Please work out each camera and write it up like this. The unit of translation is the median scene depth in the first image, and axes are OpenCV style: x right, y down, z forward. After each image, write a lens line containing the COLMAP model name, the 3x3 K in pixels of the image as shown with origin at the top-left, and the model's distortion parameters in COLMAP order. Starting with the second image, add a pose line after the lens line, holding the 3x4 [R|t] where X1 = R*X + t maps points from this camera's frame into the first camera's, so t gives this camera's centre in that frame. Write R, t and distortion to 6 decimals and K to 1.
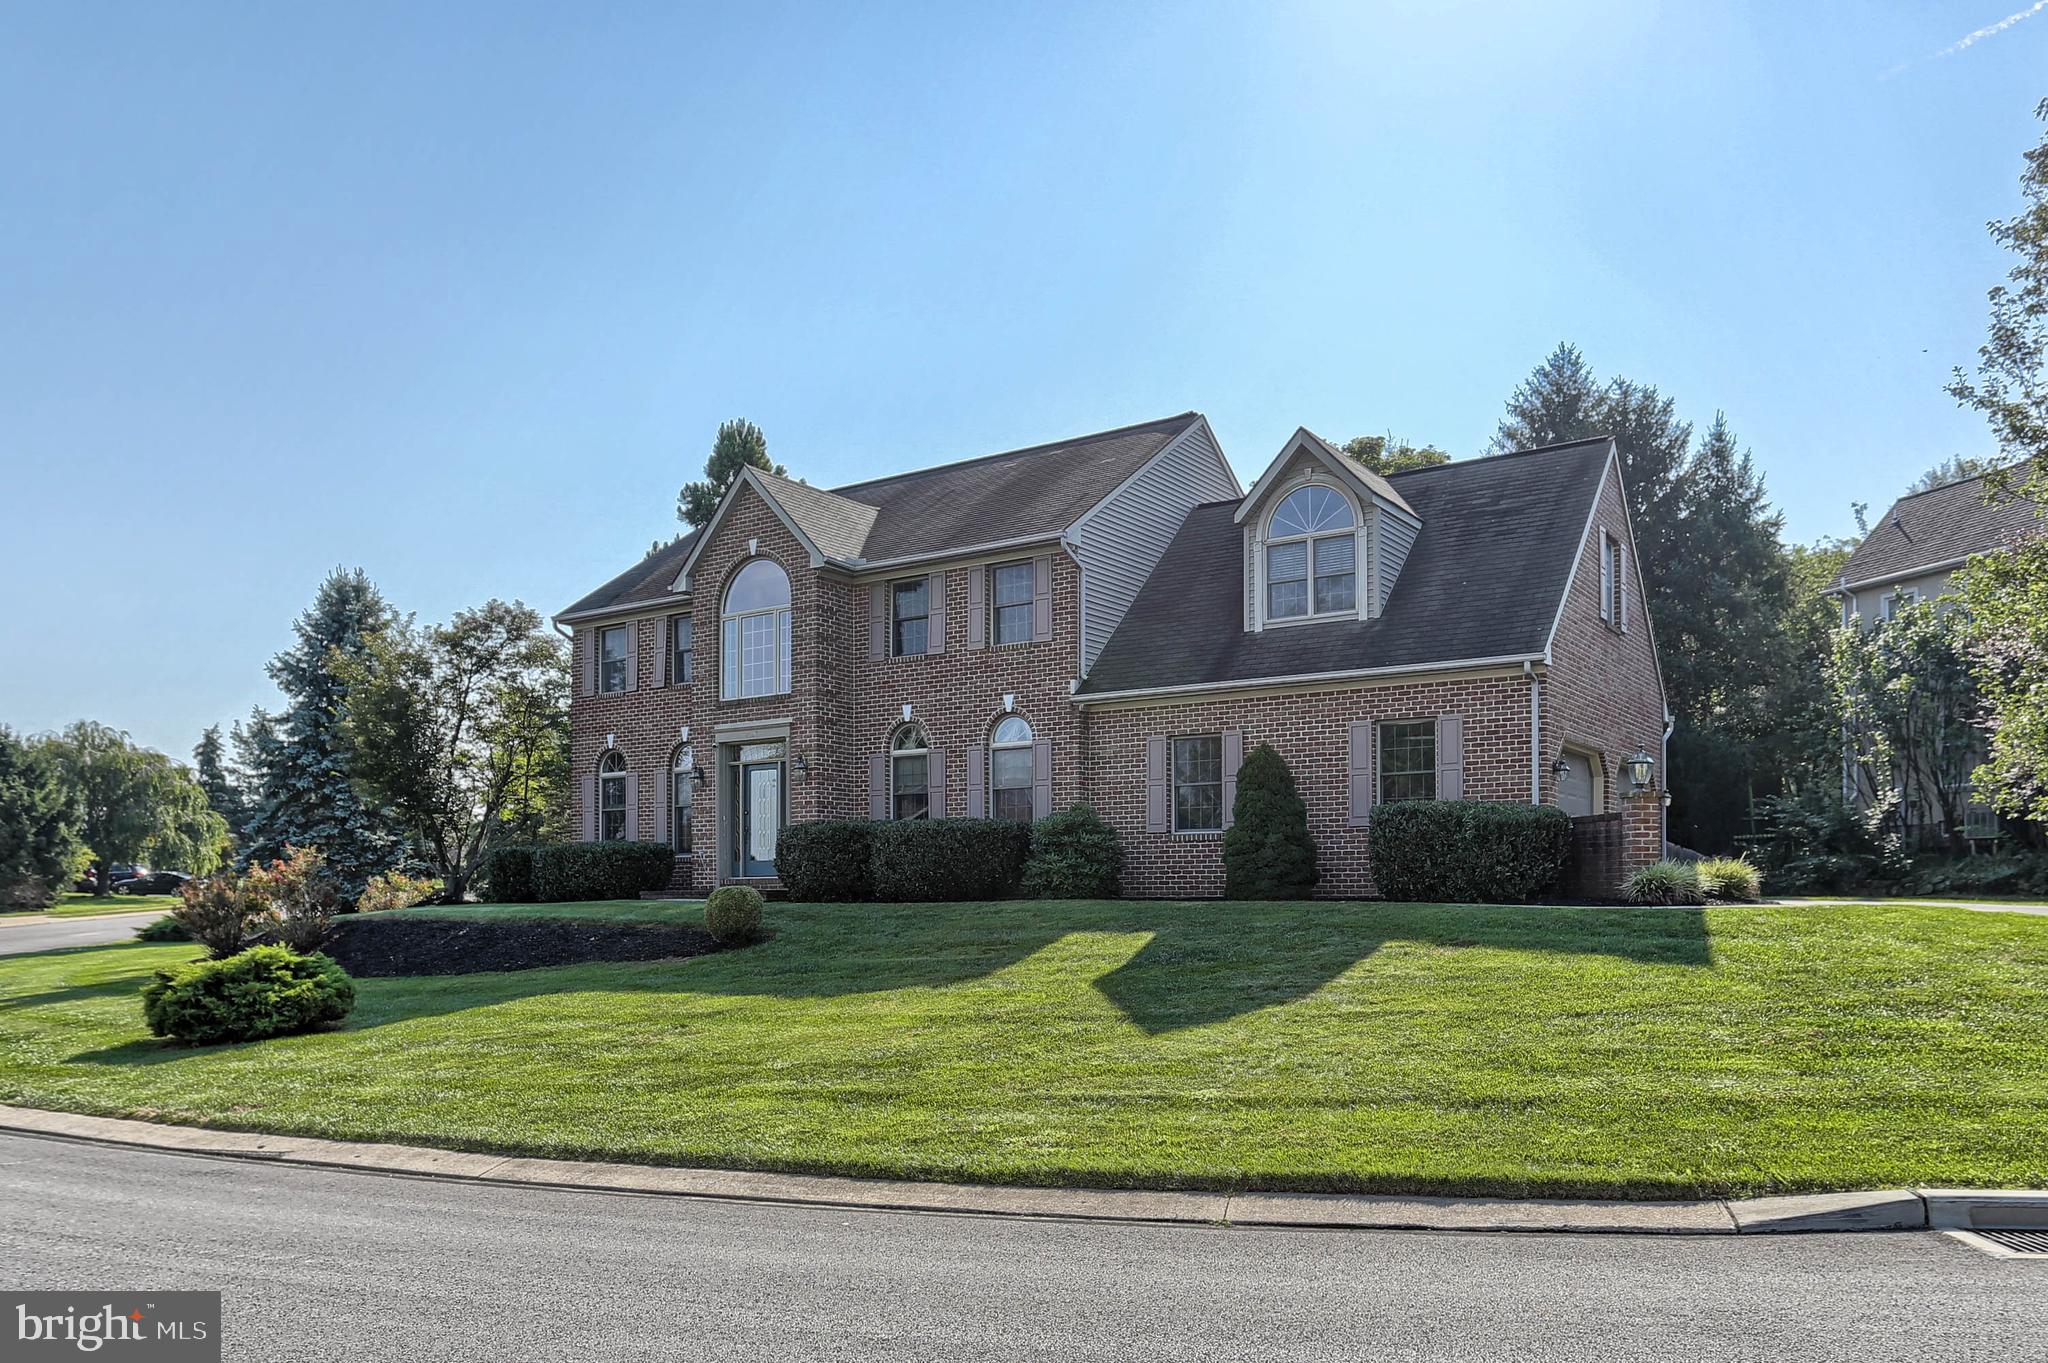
lens RADIAL K [[1427.7, 0, 1024.9], [0, 1427.7, 719.7], [0, 0, 1]] dist [0.001660, 0.000122]
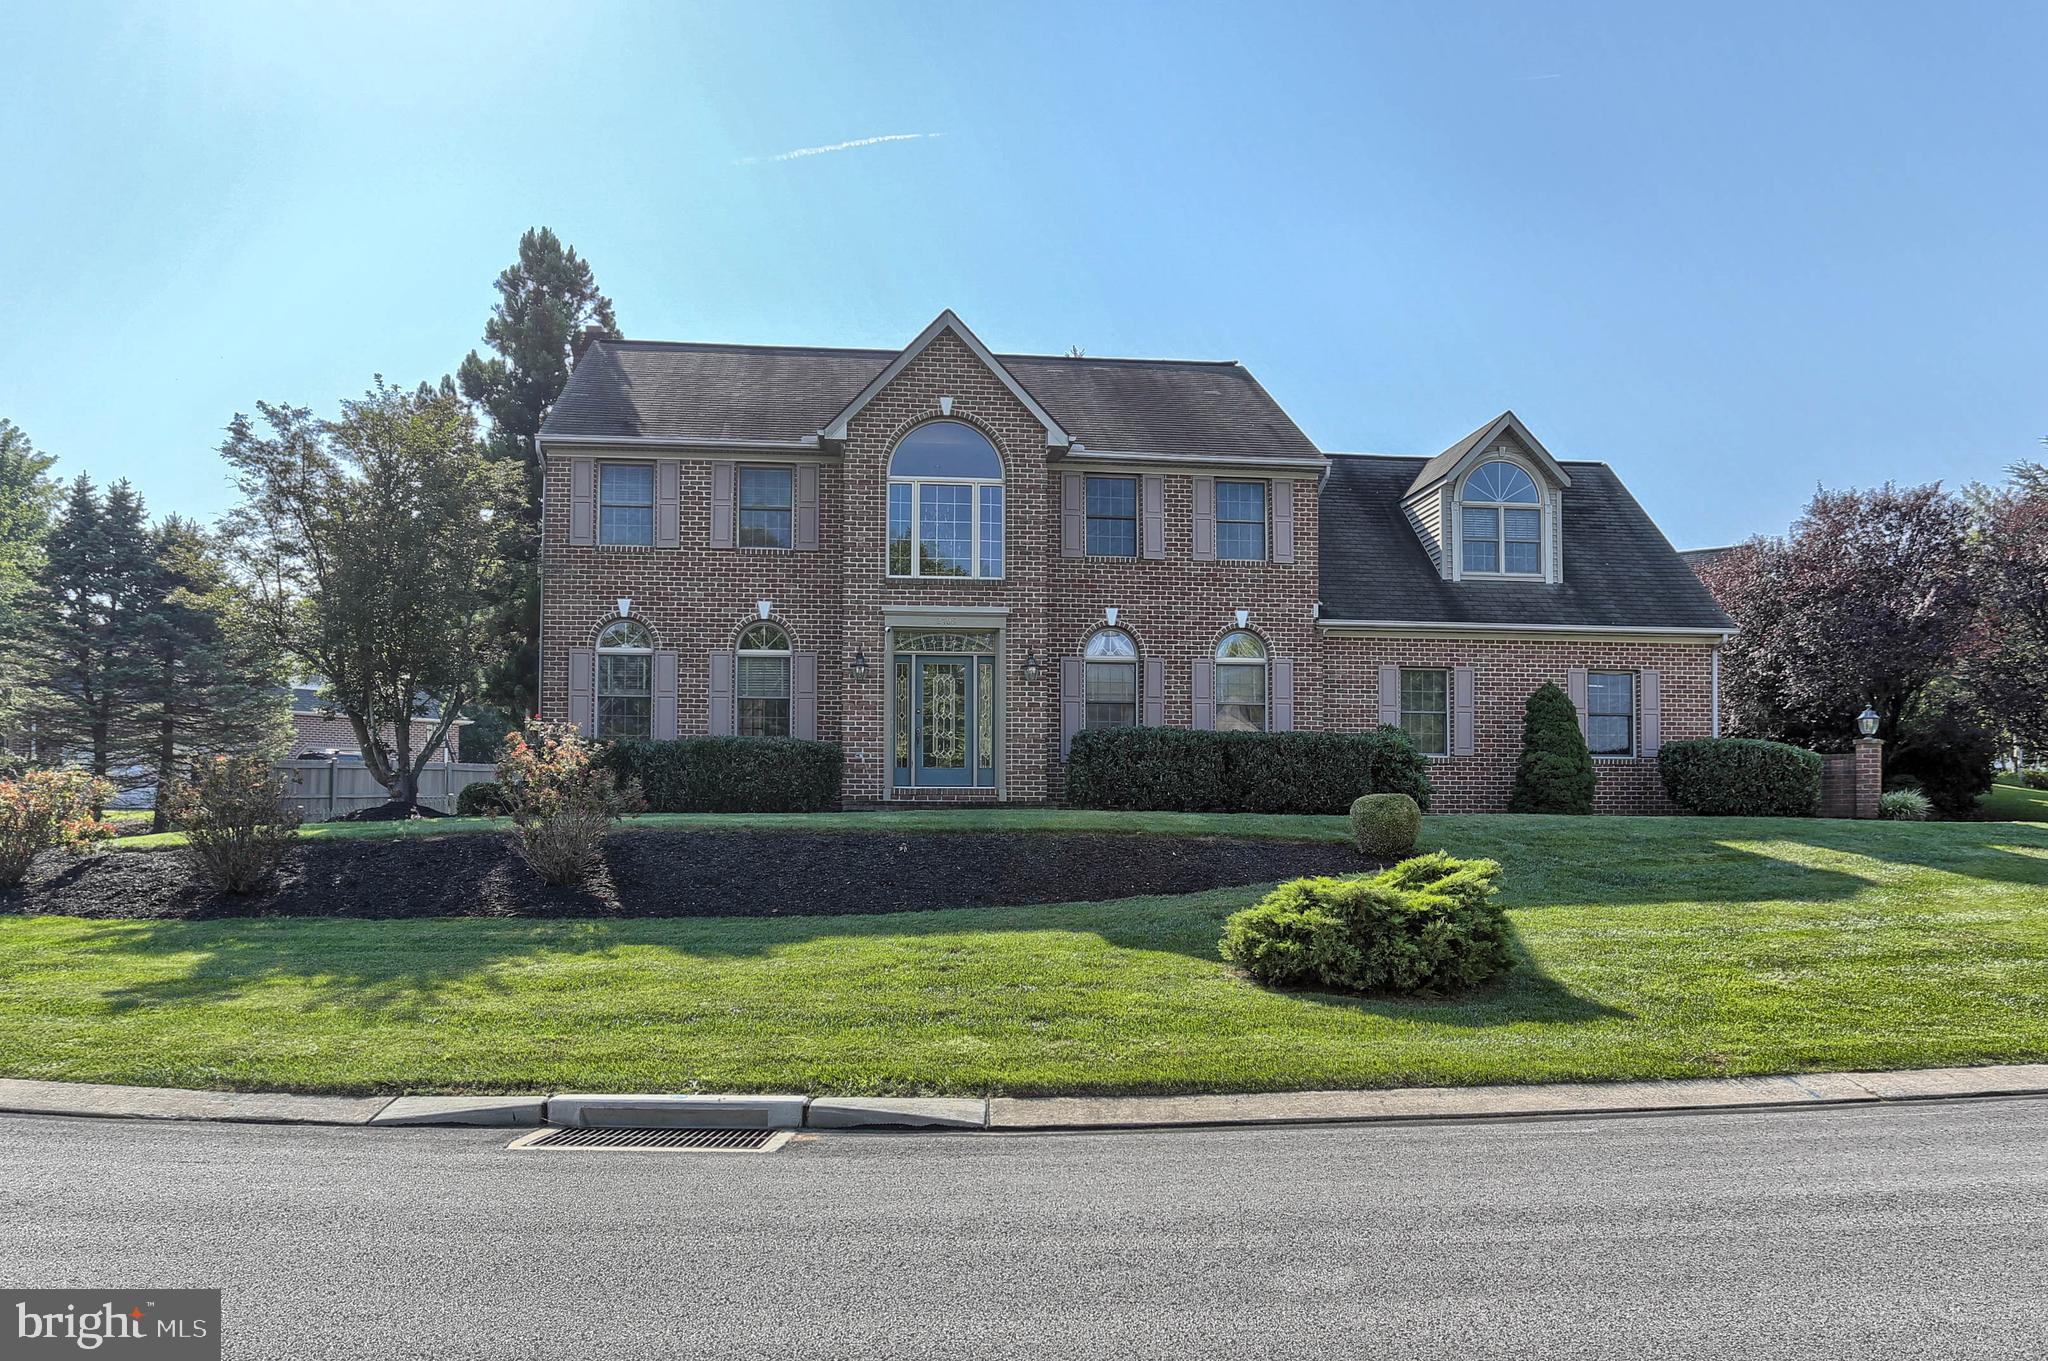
lens RADIAL K [[1286.7, 0, 1024.4], [0, 1286.7, 684.0], [0, 0, 1]] dist [0.003475, 0.000365]
pose [[0.777433, 0.075039, 0.624473, -0.655667], [-0.085273, 0.996265, -0.013555, 0.056063], [-0.623158, -0.042713, 0.780929, 0.368202]]
